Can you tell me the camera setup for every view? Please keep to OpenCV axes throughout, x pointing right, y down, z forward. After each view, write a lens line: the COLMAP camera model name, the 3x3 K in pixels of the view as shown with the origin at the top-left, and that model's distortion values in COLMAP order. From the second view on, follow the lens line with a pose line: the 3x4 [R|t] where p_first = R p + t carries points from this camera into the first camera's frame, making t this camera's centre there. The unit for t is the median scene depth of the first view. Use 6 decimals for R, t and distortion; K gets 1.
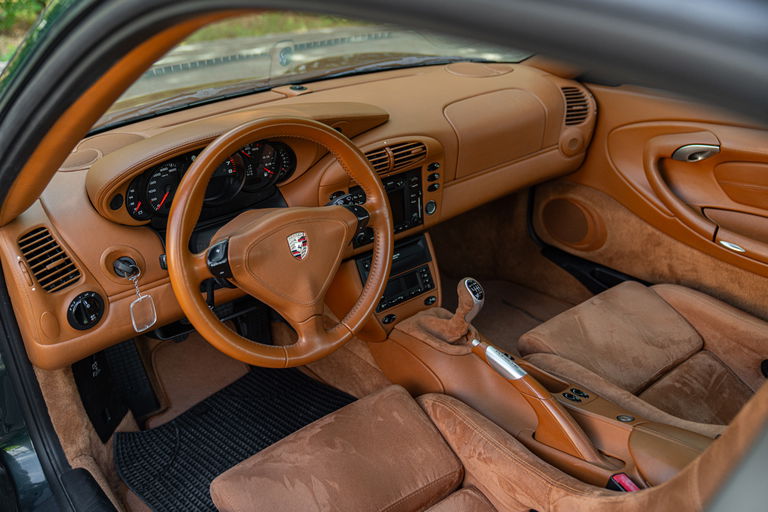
lens RADIAL K [[643.1, 0, 384.9], [0, 643.1, 254.0], [0, 0, 1]] dist [-0.010165, -0.005726]
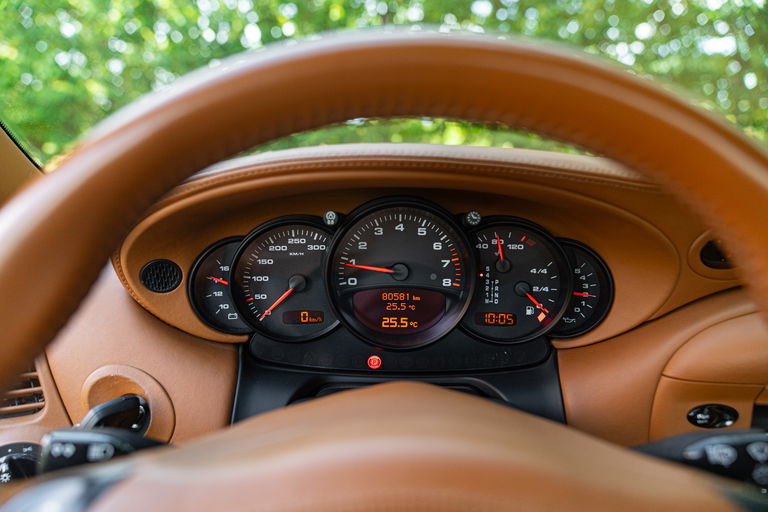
lens RADIAL K [[547.8, 0, 380.3], [0, 547.8, 258.3], [0, 0, 1]] dist [-0.004818, -0.001691]
pose [[0.757564, 0.153273, -0.634511, -0.032424], [-0.318078, 0.935509, -0.153781, -0.062653], [0.570021, 0.318323, 0.757461, 0.595840]]
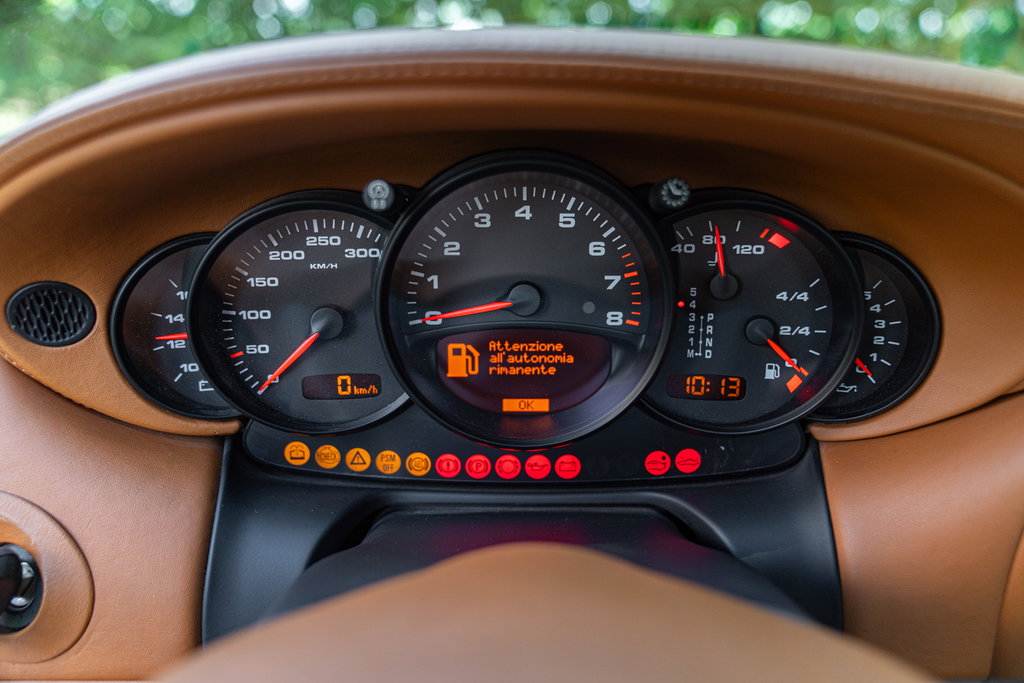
lens RADIAL K [[789.1, 0, 508.4], [0, 789.1, 342.1], [0, 0, 1]] dist [-0.009208, 0.014119]
pose [[0.762983, 0.217283, -0.608806, -0.082227], [-0.310184, 0.949366, -0.049907, -0.082874], [0.567136, 0.226920, 0.791748, 0.659910]]
